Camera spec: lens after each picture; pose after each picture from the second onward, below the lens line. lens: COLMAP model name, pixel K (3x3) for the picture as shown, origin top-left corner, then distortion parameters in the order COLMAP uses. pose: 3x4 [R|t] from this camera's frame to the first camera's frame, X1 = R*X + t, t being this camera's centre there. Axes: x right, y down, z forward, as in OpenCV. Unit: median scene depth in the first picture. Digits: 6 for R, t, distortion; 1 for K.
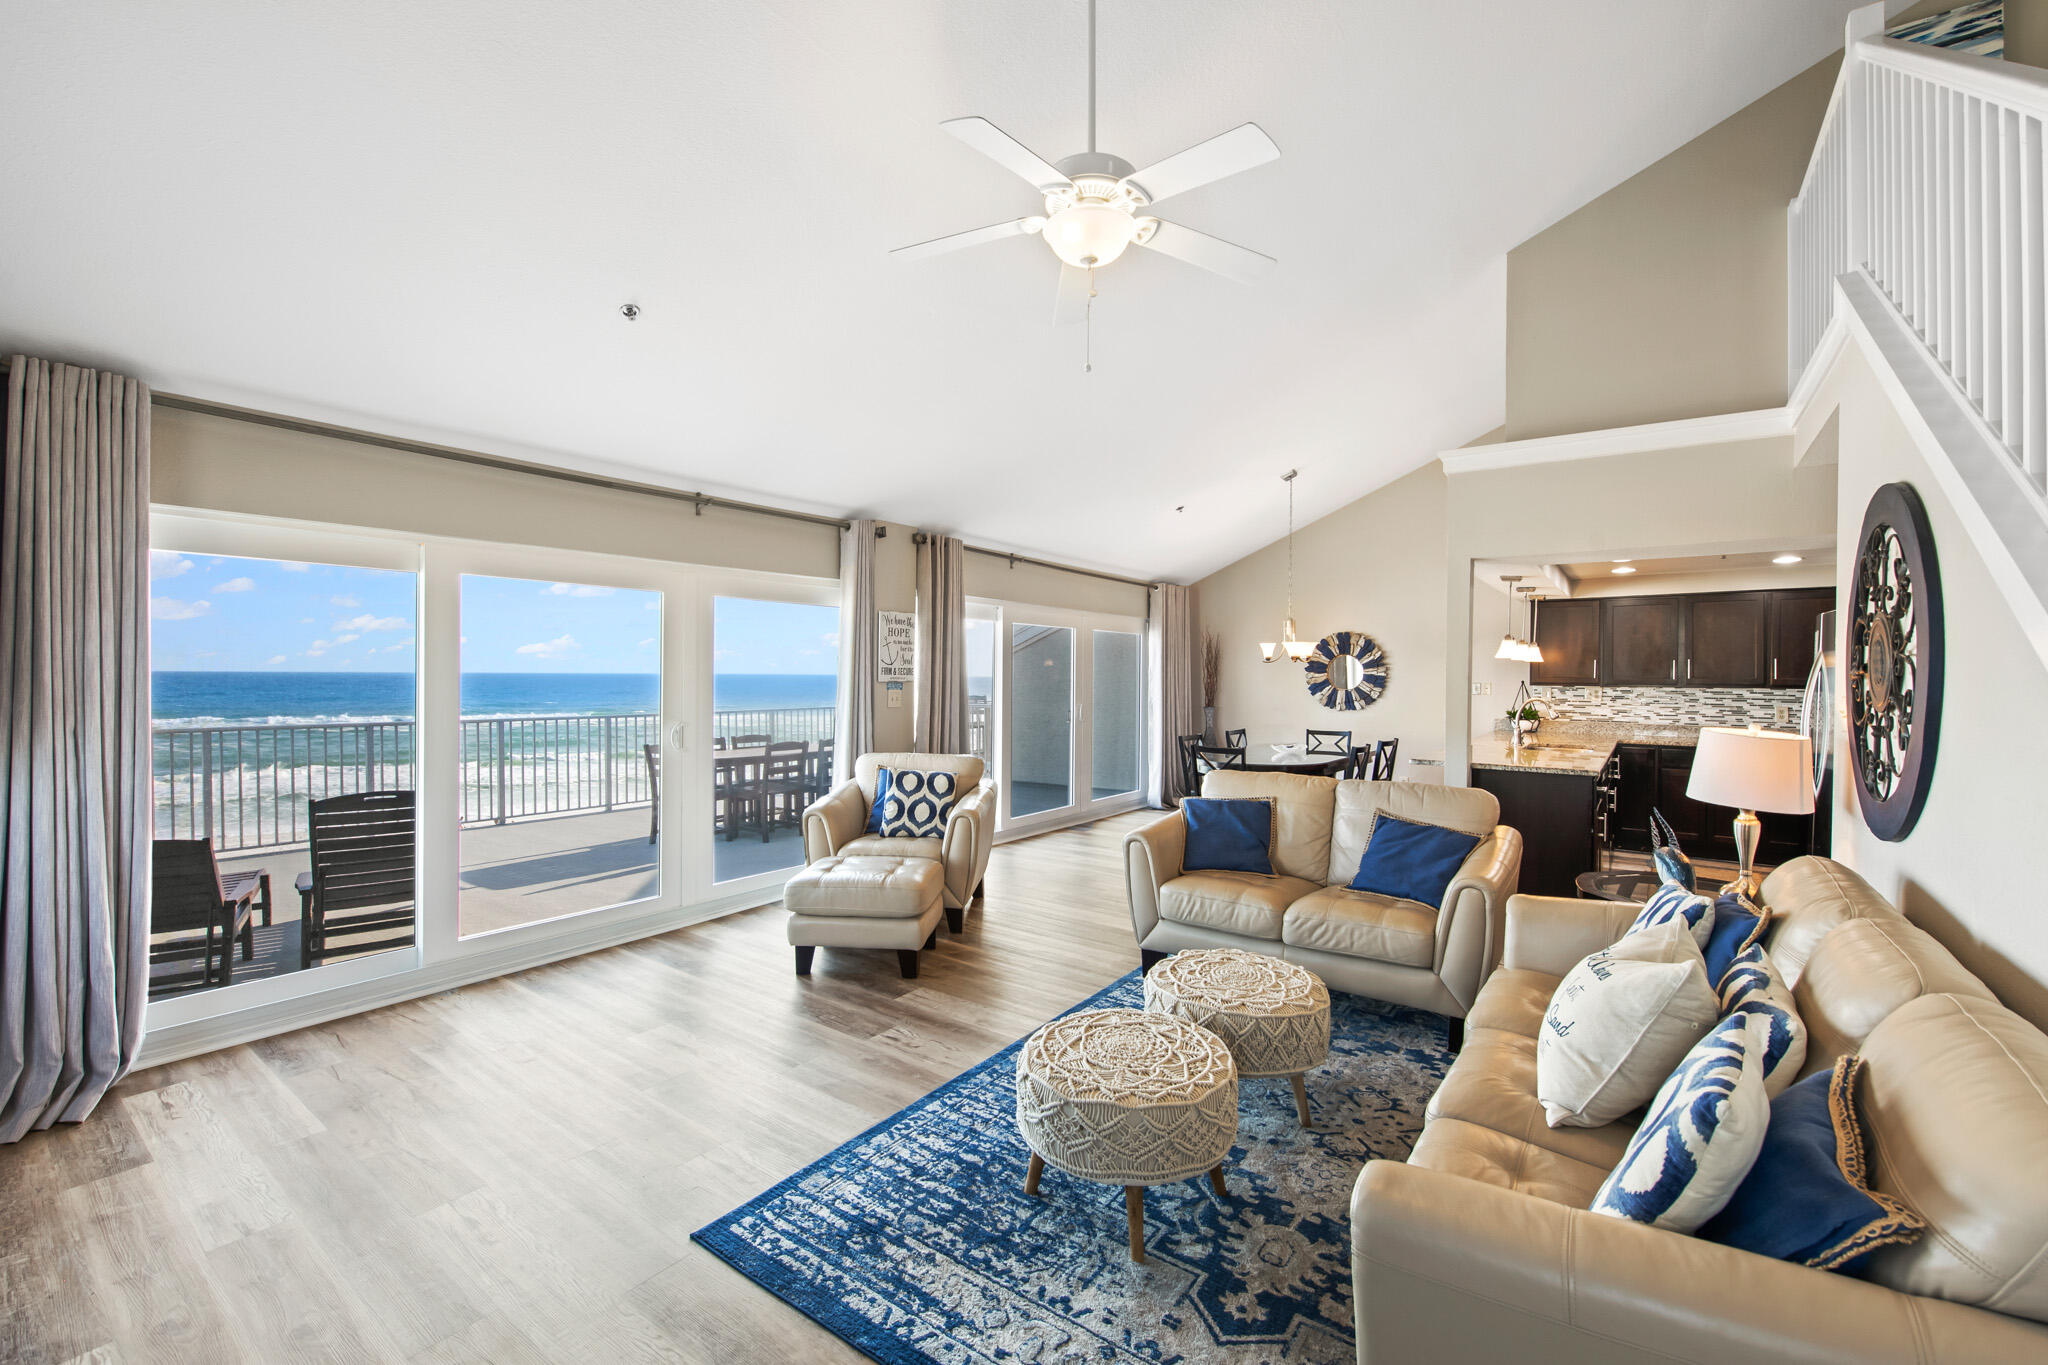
lens RADIAL K [[859.3, 0, 1024.0], [0, 859.3, 682.5], [0, 0, 1]] dist [0.003043, 0.000163]
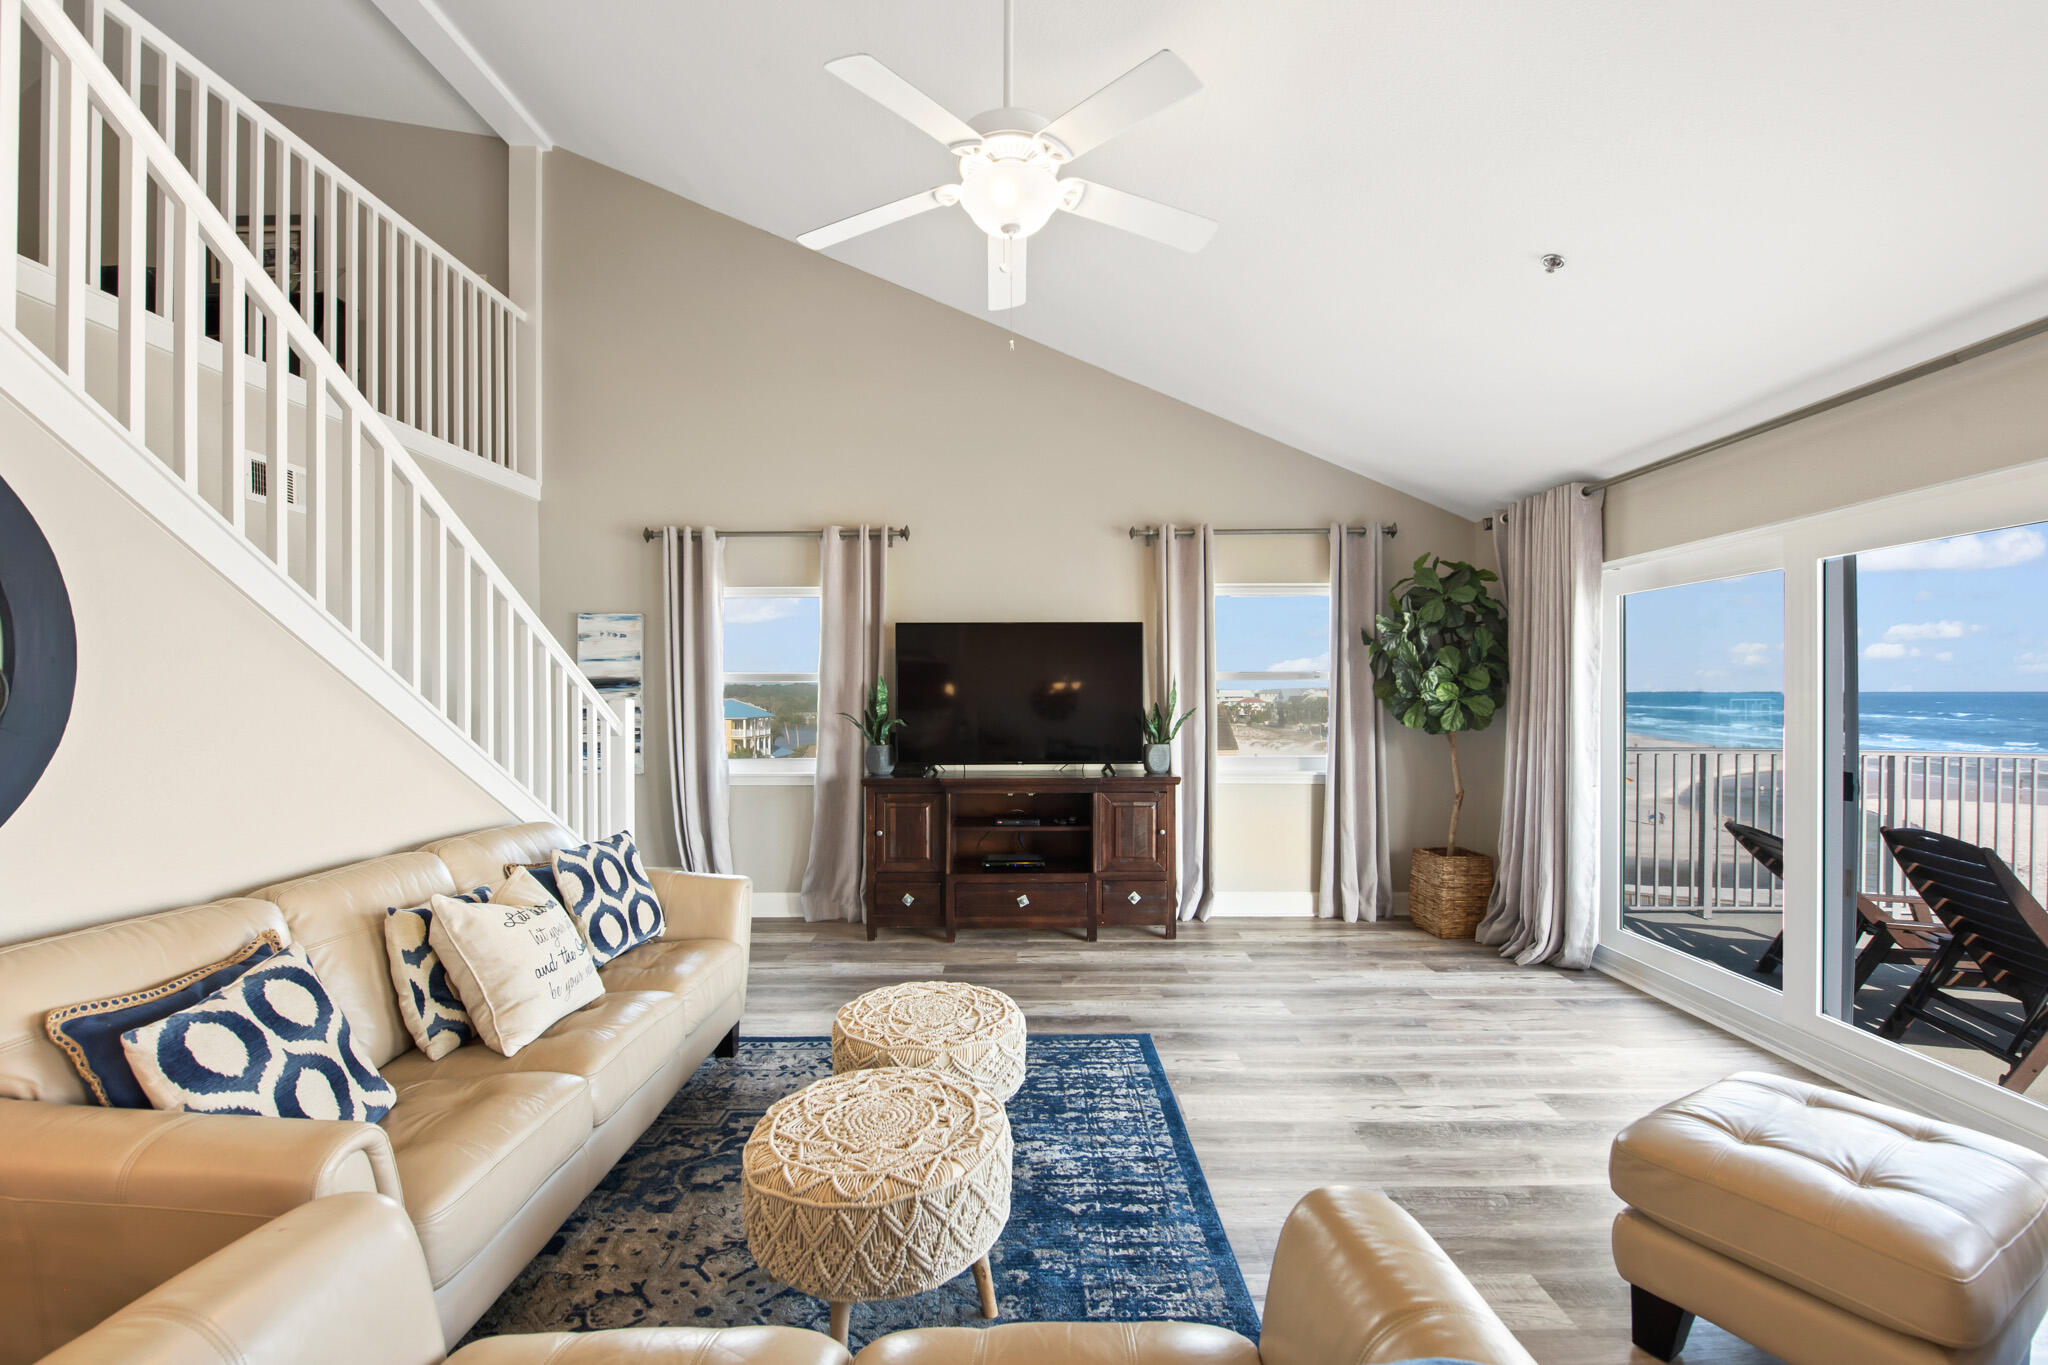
lens RADIAL K [[859.3, 0, 1024.0], [0, 859.3, 682.5], [0, 0, 1]] dist [0.003043, 0.000163]
pose [[-0.814065, -0.010076, -0.580686, 0.577418], [-0.006104, 0.999943, -0.008794, -0.001221], [0.580741, -0.003614, -0.814080, 1.683855]]
